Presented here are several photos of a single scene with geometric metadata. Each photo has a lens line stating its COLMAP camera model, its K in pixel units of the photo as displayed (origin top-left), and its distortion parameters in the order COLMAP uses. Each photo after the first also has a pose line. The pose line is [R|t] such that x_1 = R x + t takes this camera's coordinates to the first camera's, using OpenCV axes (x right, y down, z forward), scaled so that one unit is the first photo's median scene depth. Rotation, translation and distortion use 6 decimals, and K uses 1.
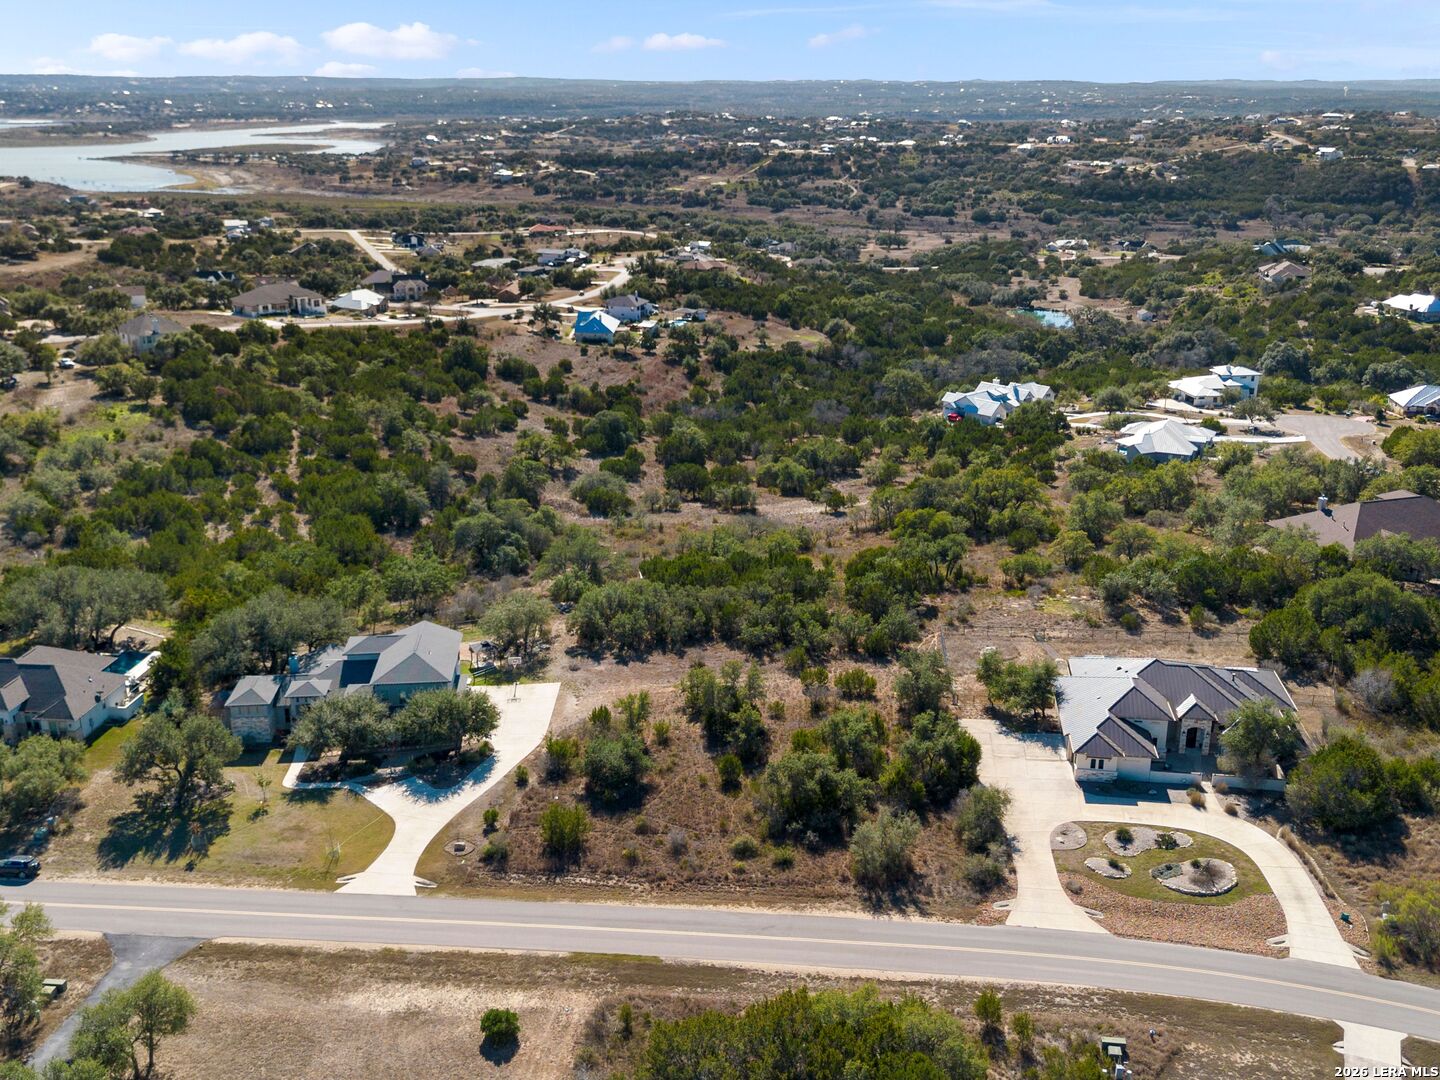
lens RADIAL K [[1364.2, 0, 718.2], [0, 1364.2, 535.0], [0, 0, 1]] dist [0.030751, 0.000000]
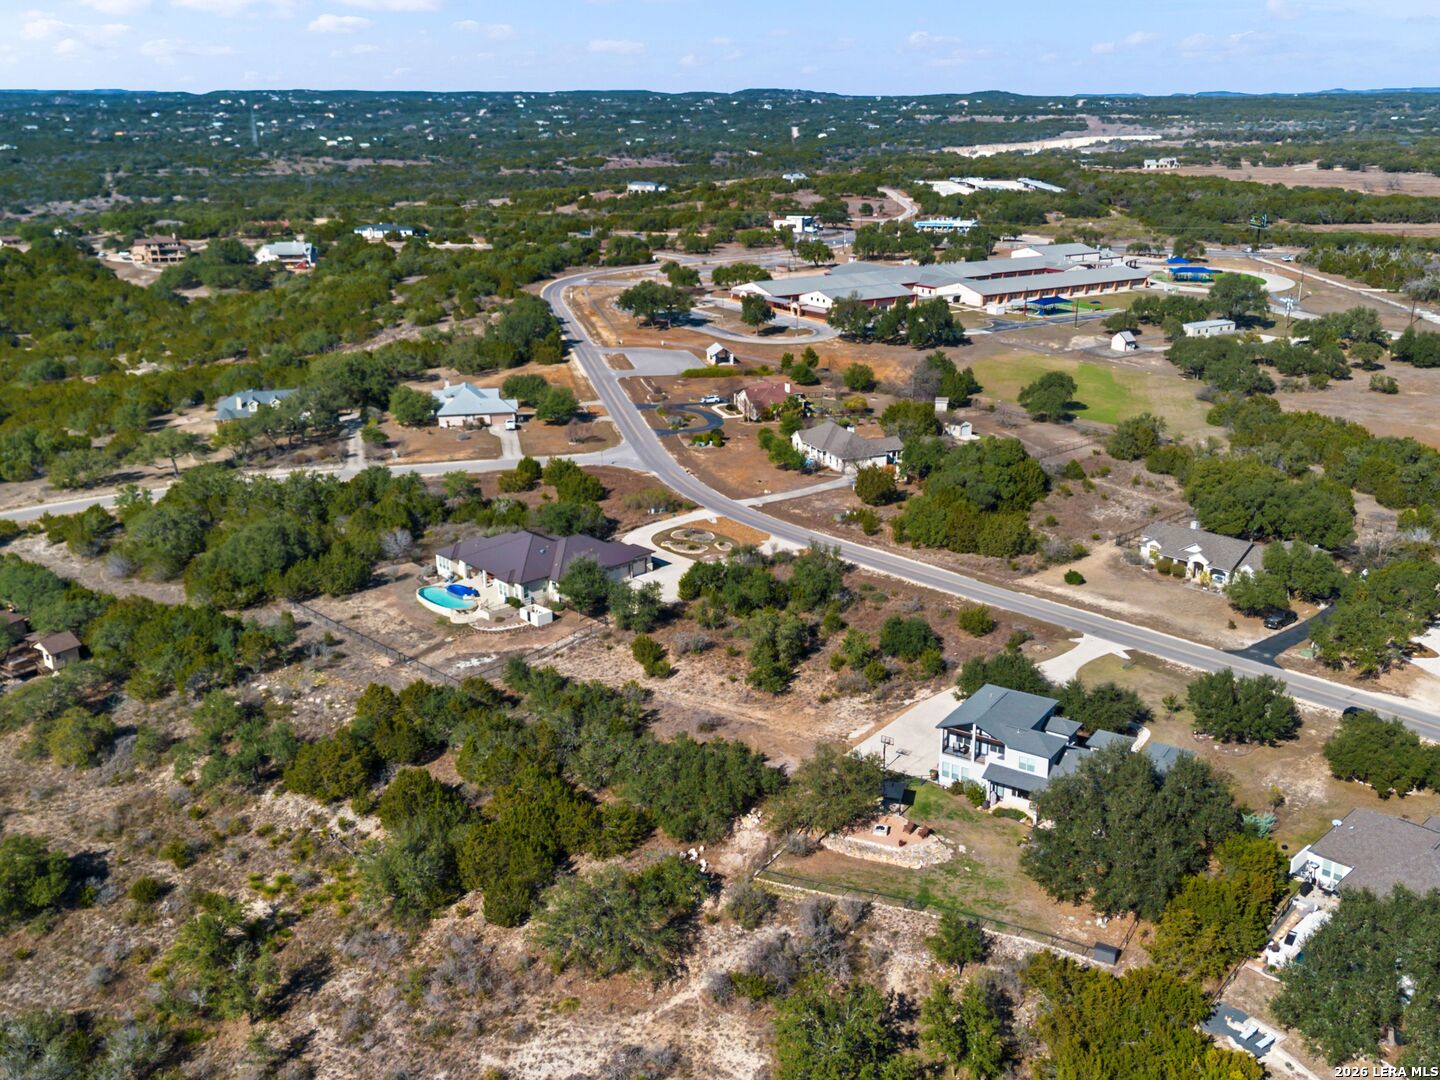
lens RADIAL K [[1364.2, 0, 719.8], [0, 1364.2, 543.1], [0, 0, 1]] dist [0.030751, 0.000000]
pose [[-0.779889, -0.189096, 0.596671, -0.338252], [0.192264, 0.834813, 0.515870, -0.297049], [-0.595657, 0.517040, -0.614705, 0.902862]]
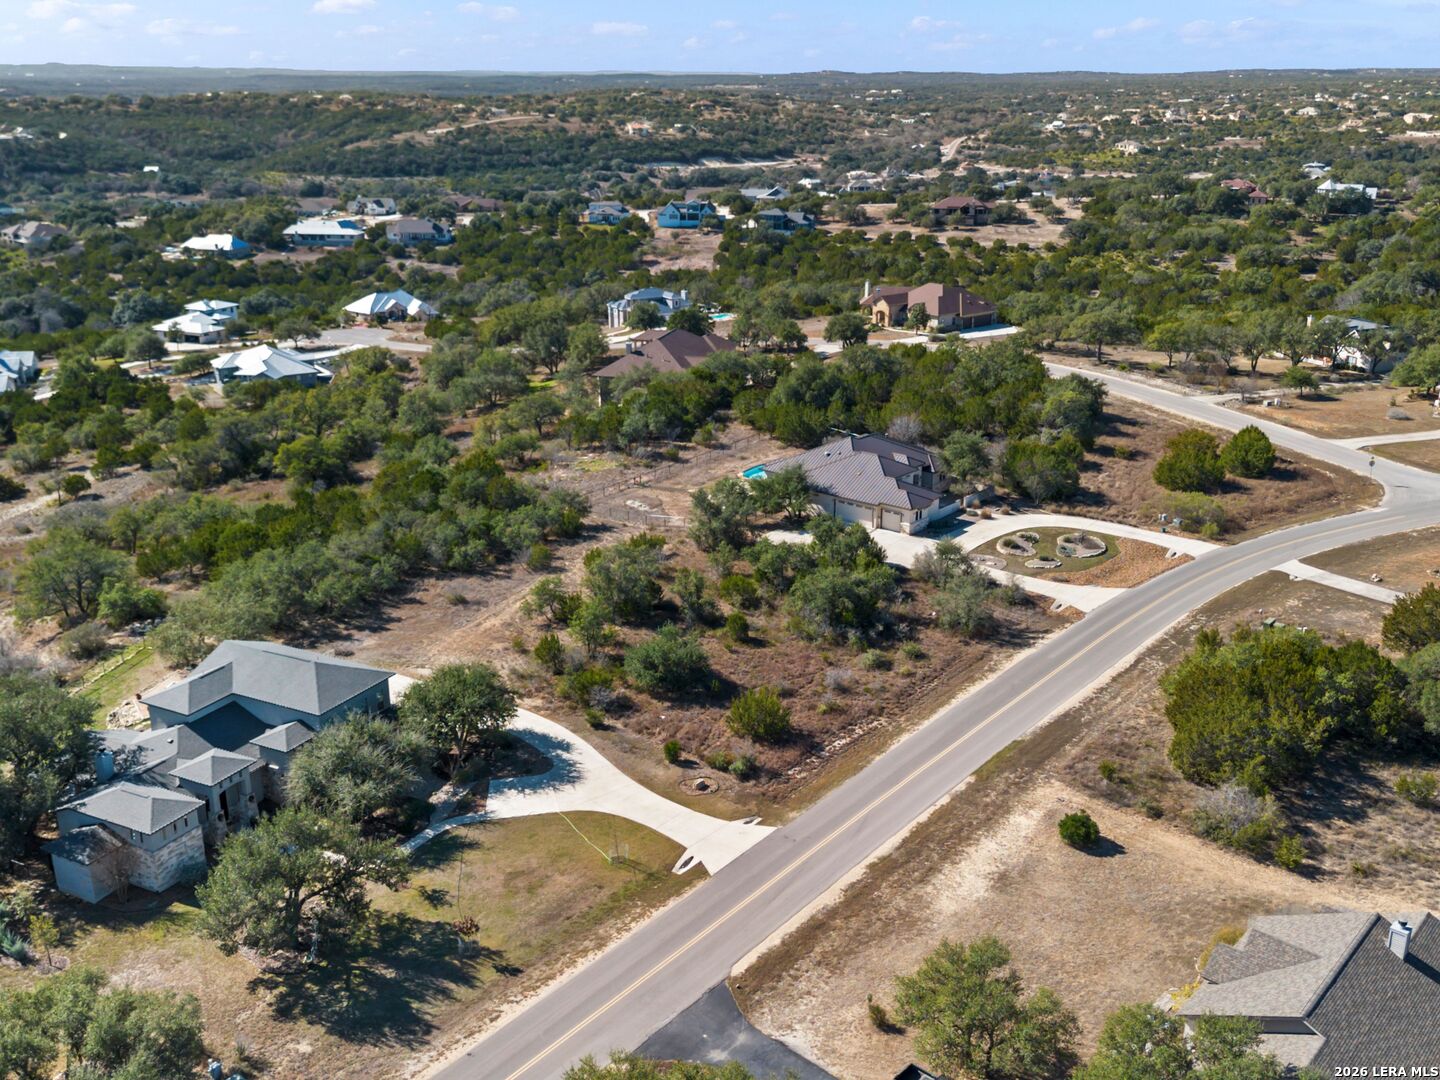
lens RADIAL K [[1364.2, 0, 728.0], [0, 1364.2, 544.7], [0, 0, 1]] dist [0.030751, 0.000000]
pose [[0.539193, -0.273811, 0.796429, -0.350665], [0.261661, 0.953337, 0.150608, -0.011525], [-0.800503, 0.127187, 0.585678, 0.220510]]
